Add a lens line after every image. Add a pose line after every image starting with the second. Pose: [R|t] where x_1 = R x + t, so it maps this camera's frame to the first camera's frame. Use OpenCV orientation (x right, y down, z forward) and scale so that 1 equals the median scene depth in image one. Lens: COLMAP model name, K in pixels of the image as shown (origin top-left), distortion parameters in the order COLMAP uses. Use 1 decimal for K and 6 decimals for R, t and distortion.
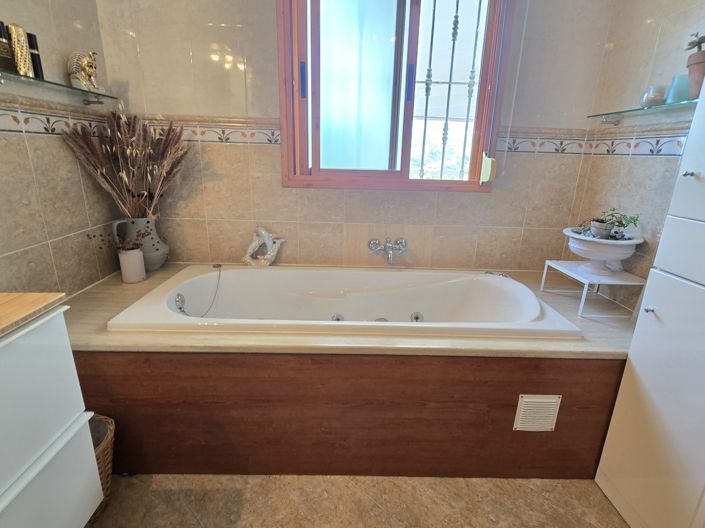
lens RADIAL K [[357.4, 0, 354.2], [0, 357.4, 263.2], [0, 0, 1]] dist [-0.004356, -0.000346]
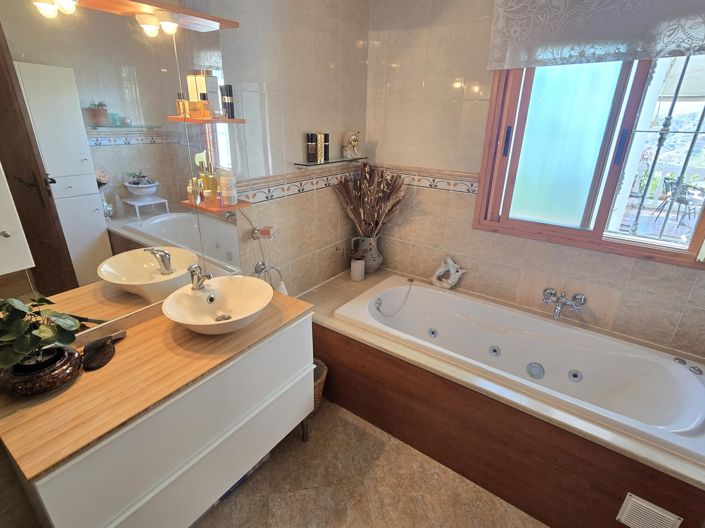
lens RADIAL K [[357.4, 0, 349.6], [0, 357.4, 263.4], [0, 0, 1]] dist [-0.004356, -0.000346]
pose [[0.791776, 0.212010, -0.572837, 0.205590], [-0.167102, 0.977237, 0.130713, -0.211310], [0.587509, -0.007773, 0.809180, -0.230762]]
